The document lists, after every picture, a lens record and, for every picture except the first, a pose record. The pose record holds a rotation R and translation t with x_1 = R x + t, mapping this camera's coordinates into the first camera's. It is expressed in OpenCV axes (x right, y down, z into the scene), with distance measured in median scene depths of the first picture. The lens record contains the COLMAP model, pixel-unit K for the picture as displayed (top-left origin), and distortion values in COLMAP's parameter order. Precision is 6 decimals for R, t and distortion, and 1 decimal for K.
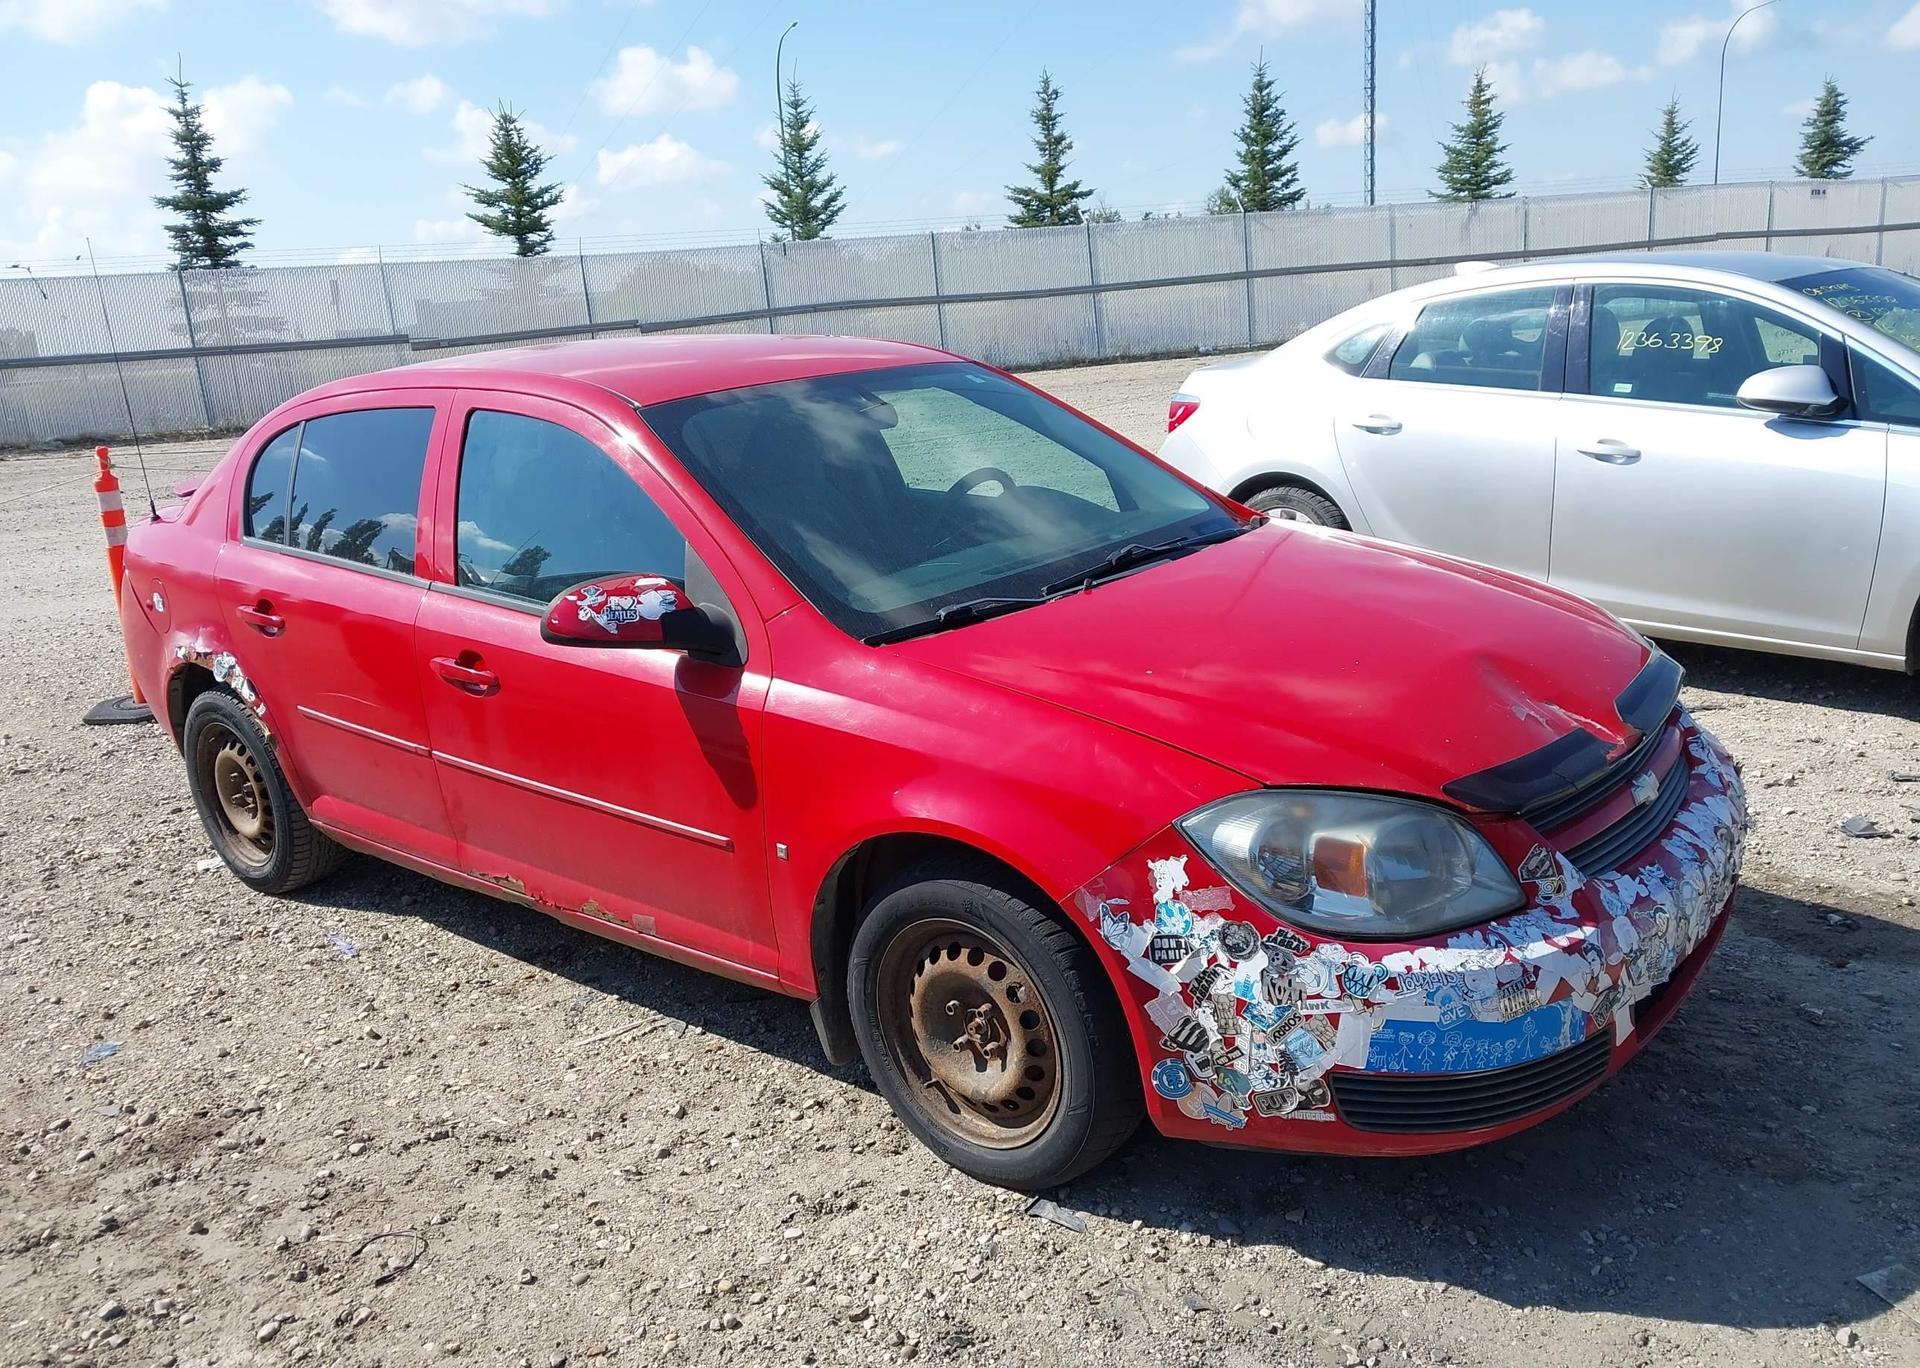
lens RADIAL K [[1539.6, 0, 936.3], [0, 1539.6, 706.9], [0, 0, 1]] dist [0.011849, -0.007674]
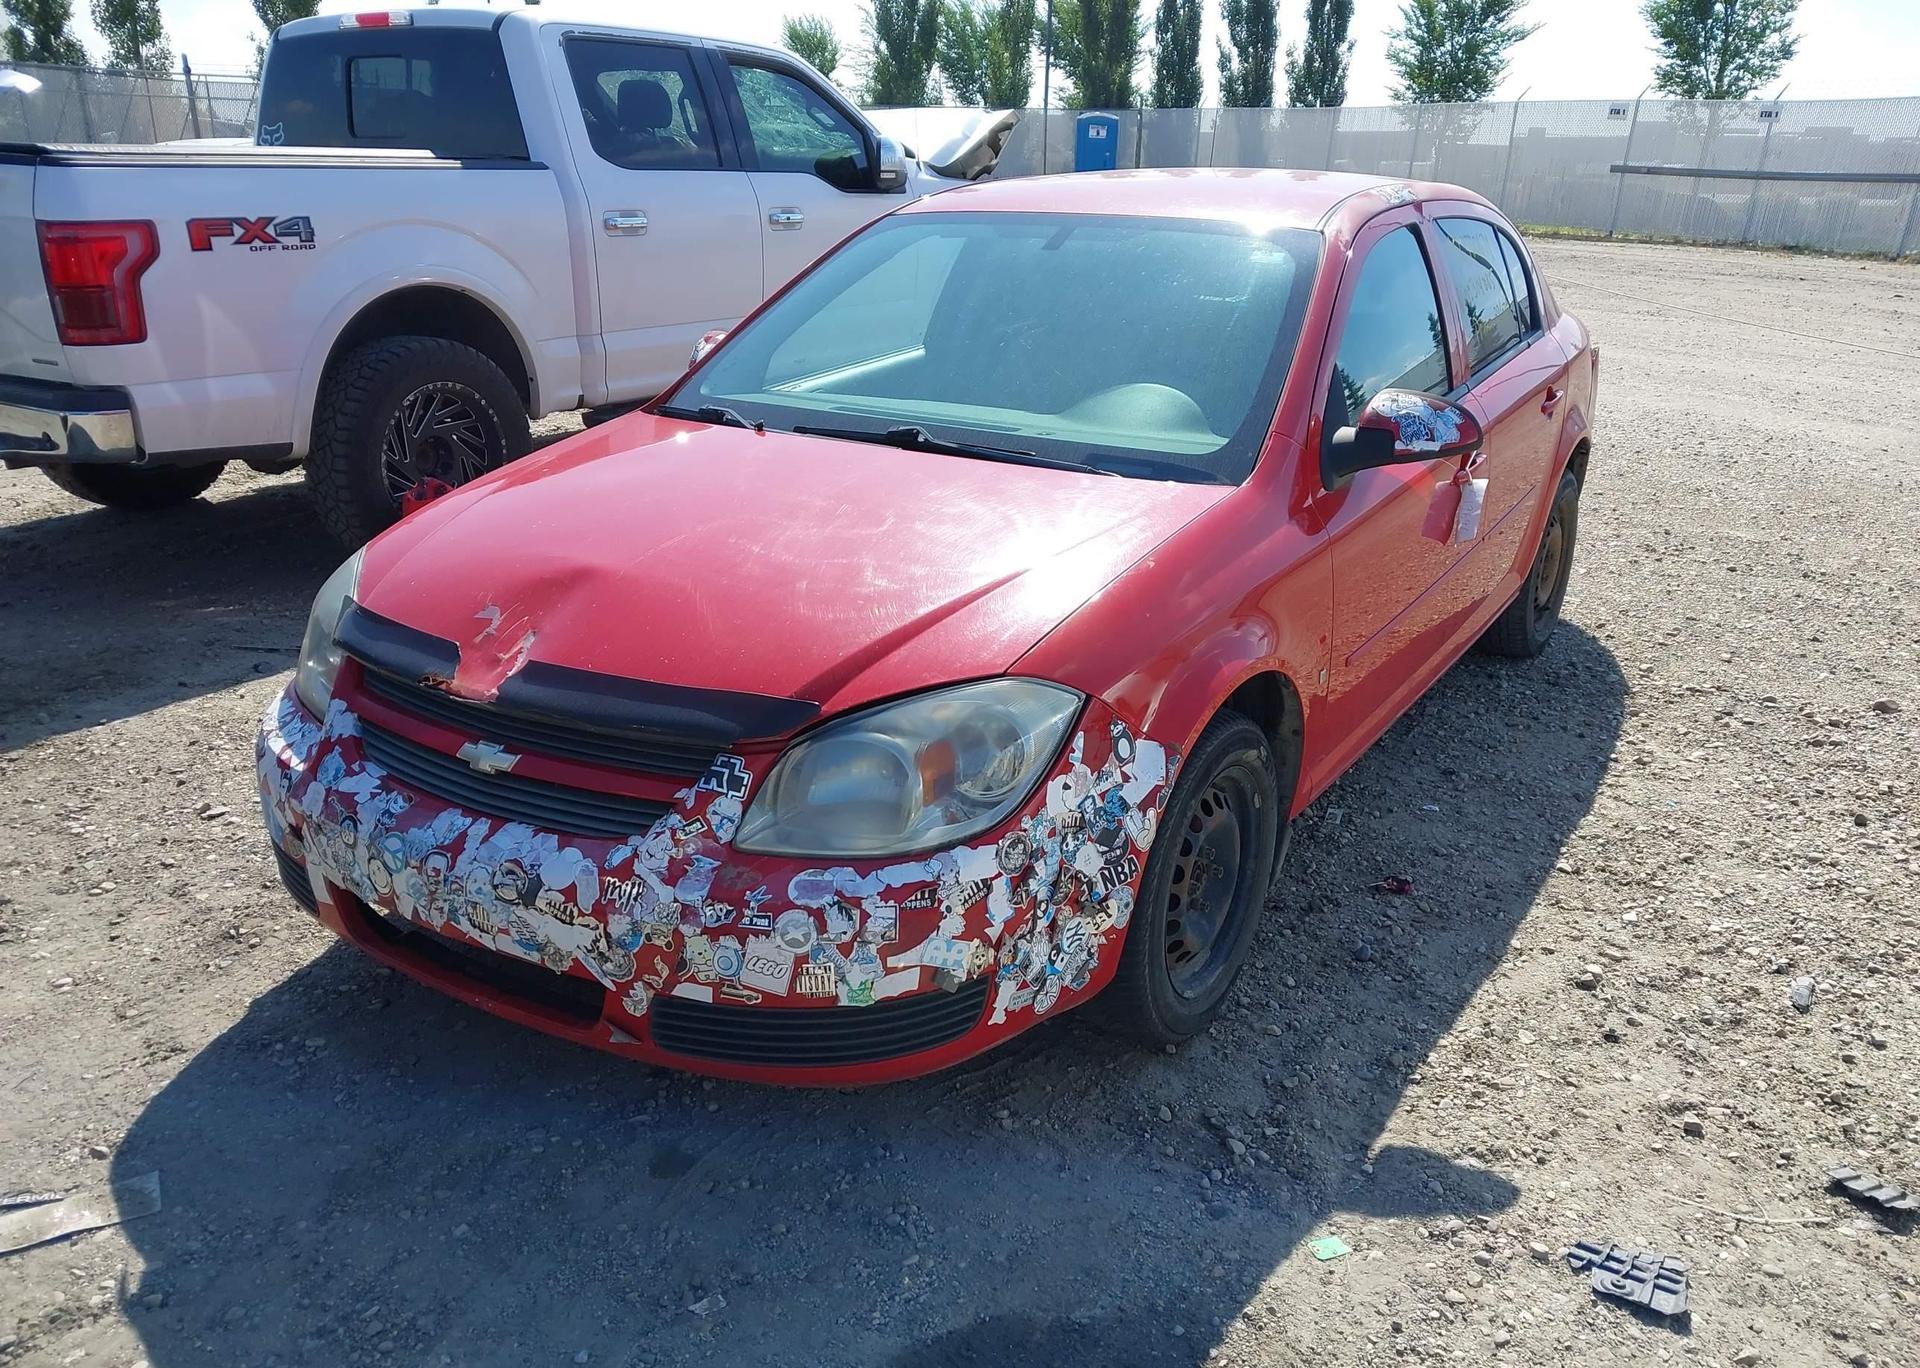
lens RADIAL K [[1539.6, 0, 974.0], [0, 1539.6, 693.4], [0, 0, 1]] dist [0.011849, -0.007674]
pose [[0.138364, 0.394874, -0.908257, 1.001238], [-0.287720, 0.893551, 0.344649, -0.281891], [0.947667, 0.213637, 0.237249, 0.819119]]
